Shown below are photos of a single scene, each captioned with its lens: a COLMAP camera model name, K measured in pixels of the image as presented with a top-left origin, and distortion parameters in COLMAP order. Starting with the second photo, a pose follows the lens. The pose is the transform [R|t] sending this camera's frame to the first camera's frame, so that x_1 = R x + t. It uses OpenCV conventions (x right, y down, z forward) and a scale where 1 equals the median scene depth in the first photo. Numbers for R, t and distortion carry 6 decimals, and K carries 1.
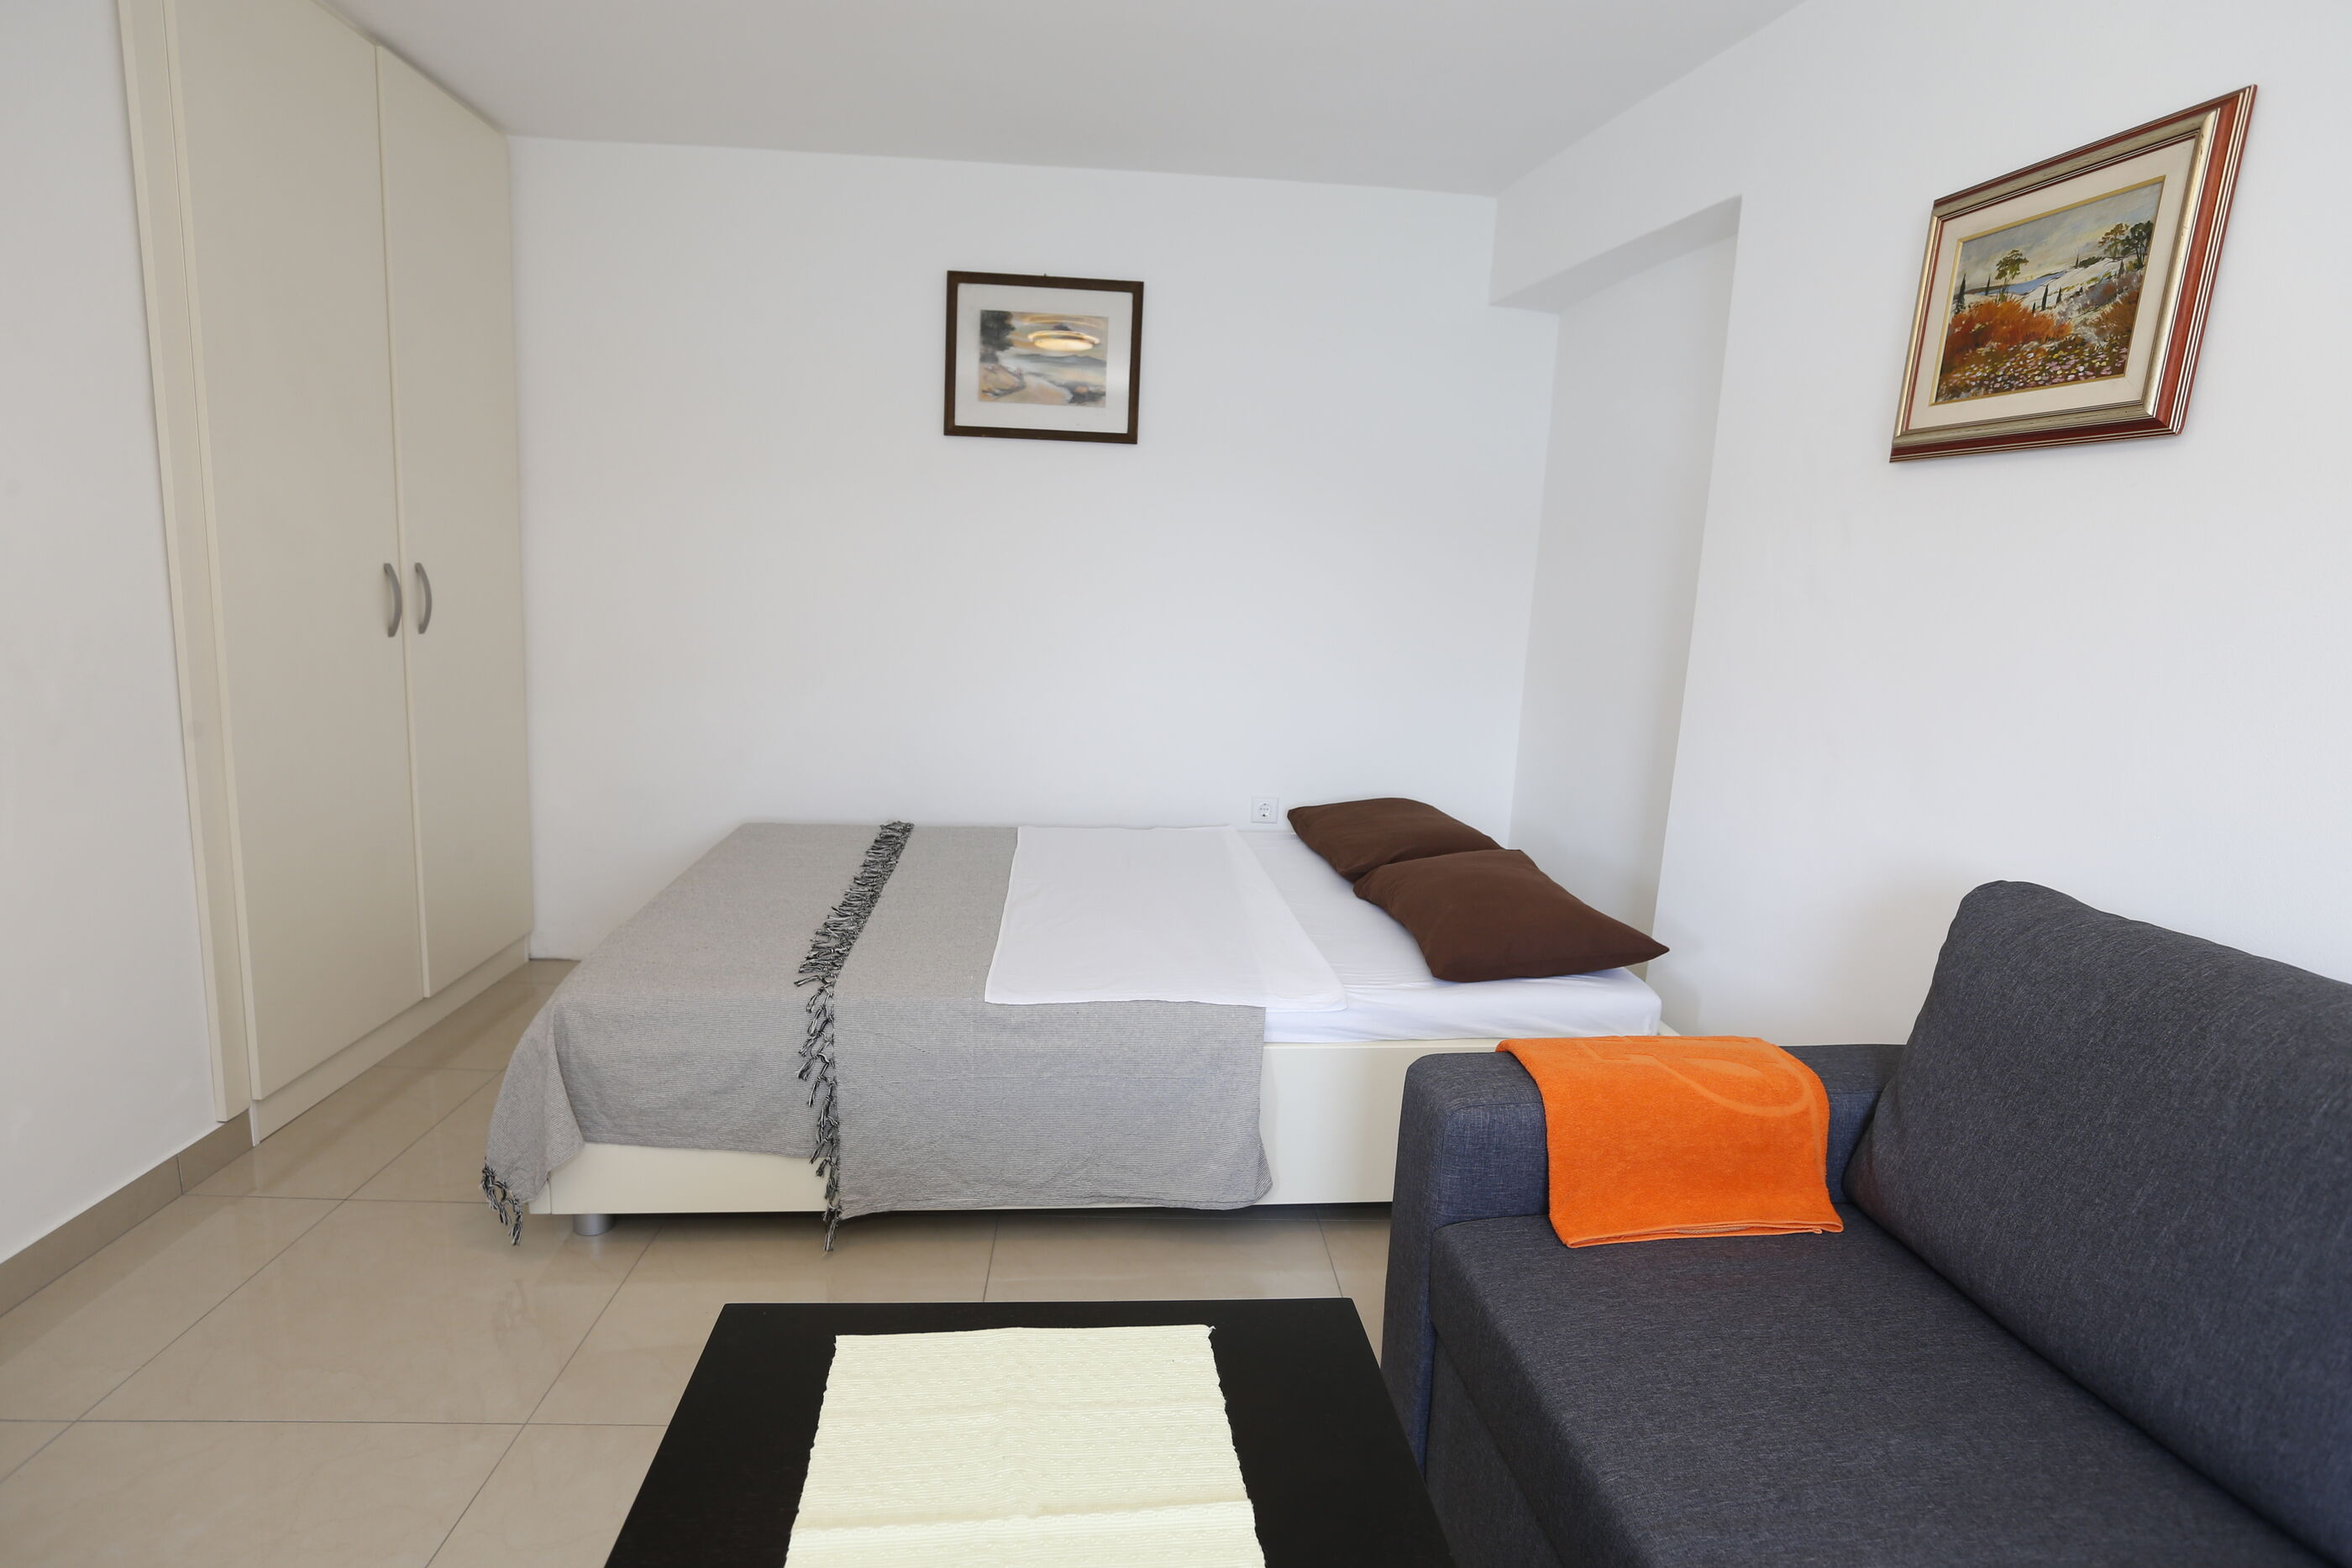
lens RADIAL K [[1268.7, 0, 1176.0], [0, 1268.7, 784.0], [0, 0, 1]] dist [-0.058602, 0.037990]
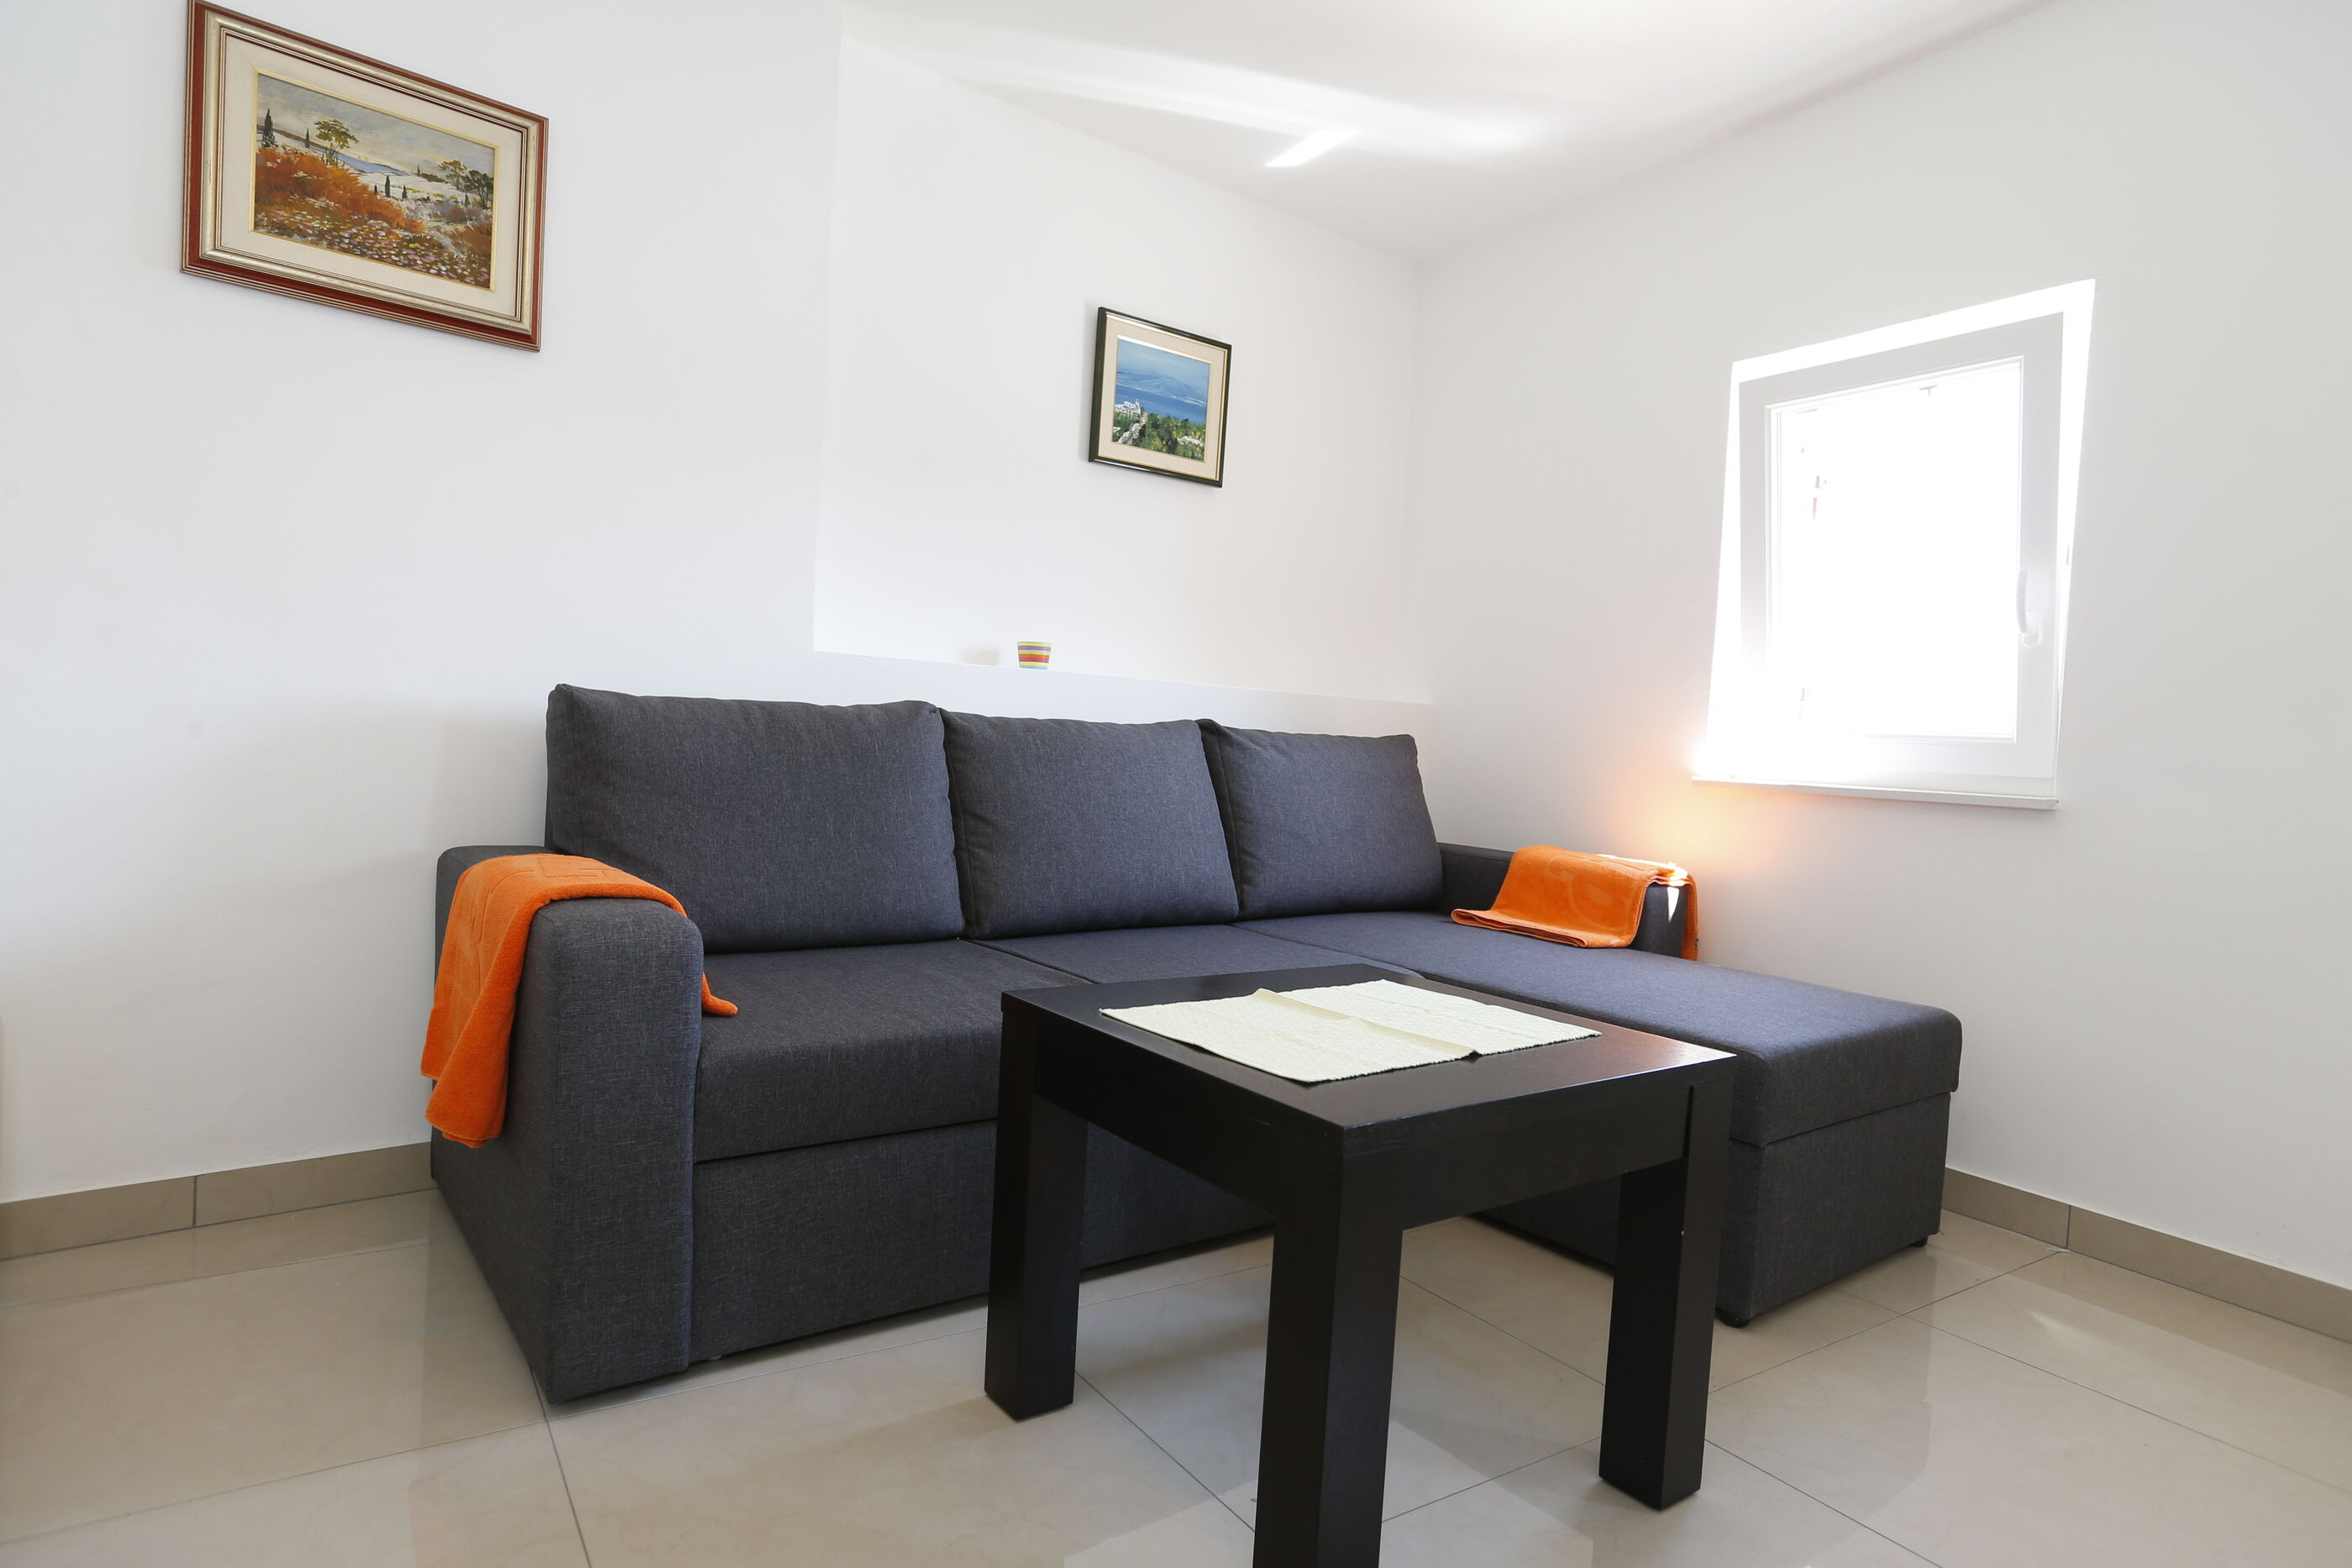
lens RADIAL K [[1268.7, 0, 1176.0], [0, 1268.7, 784.0], [0, 0, 1]] dist [-0.058602, 0.037990]
pose [[-0.507191, -0.103245, 0.855627, -0.622221], [0.066283, 0.985185, 0.158169, 0.014579], [-0.859281, 0.136935, -0.492834, 0.904841]]
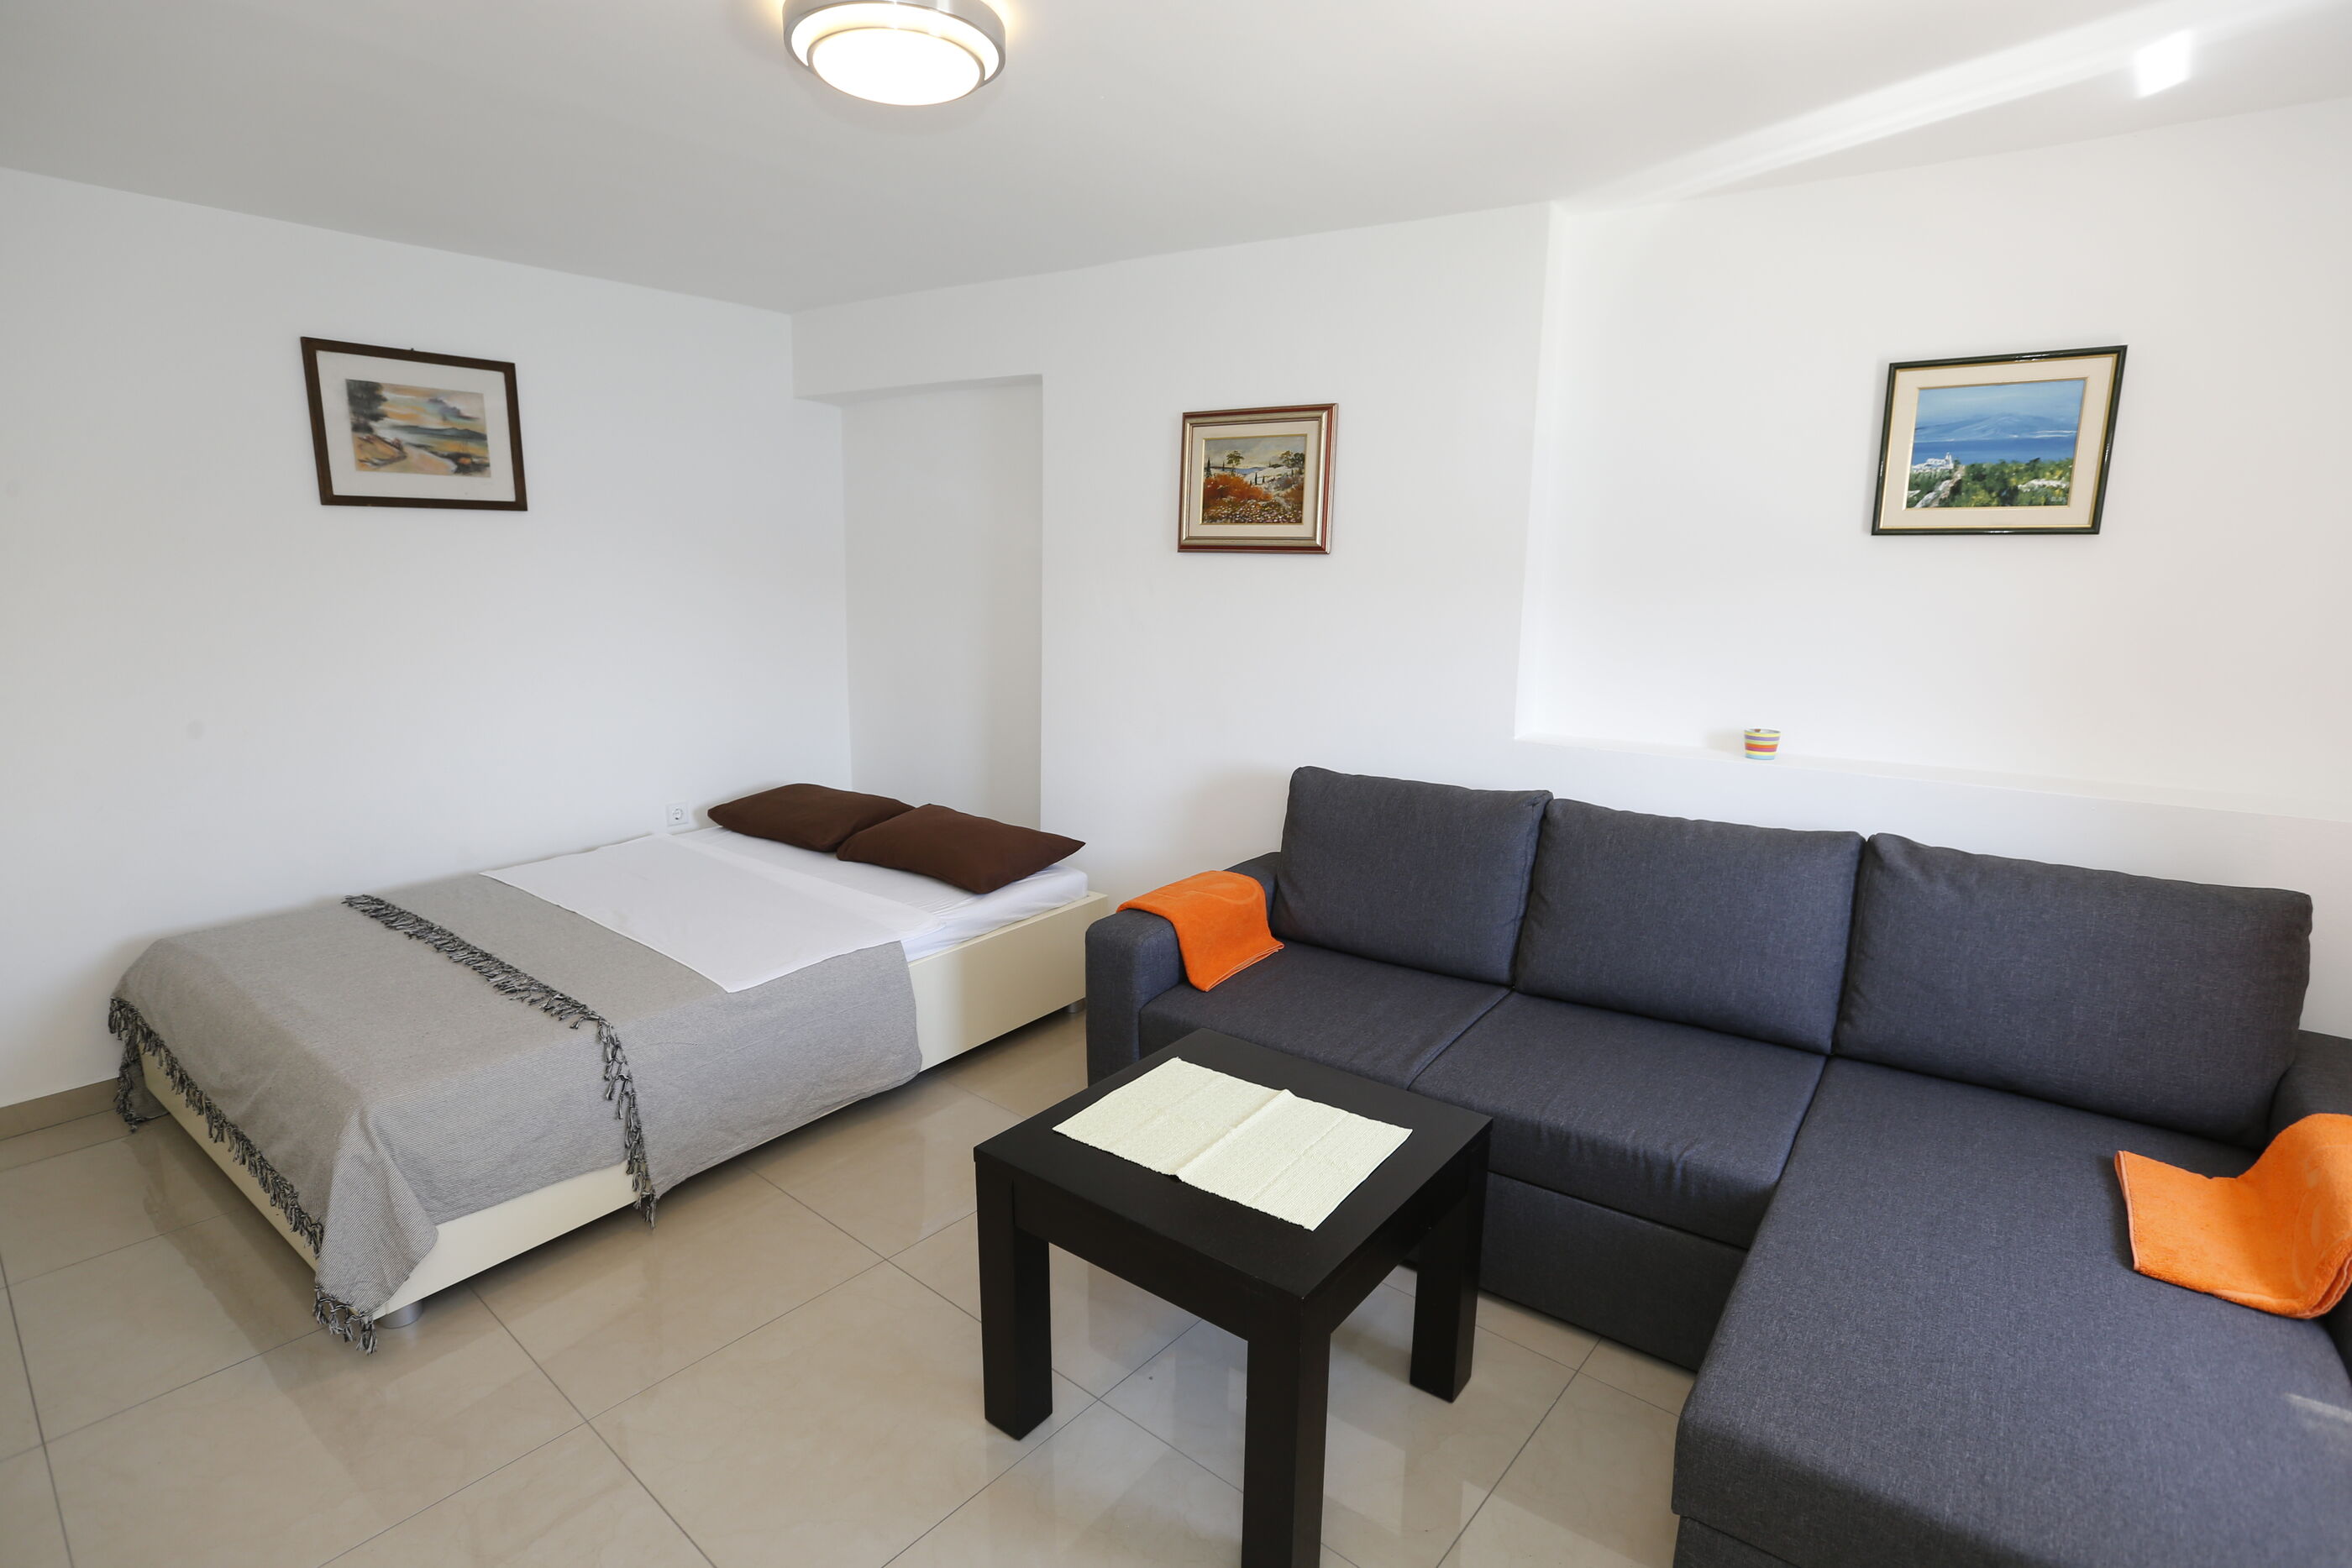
lens RADIAL K [[1130.4, 0, 1191.9], [0, 1130.4, 788.6], [0, 0, 1]] dist [-0.066600, 0.026584]
pose [[0.668935, -0.180527, 0.721066, -0.691644], [0.139909, 0.983300, 0.116385, -0.111062], [-0.730035, 0.023030, 0.683021, -0.141440]]
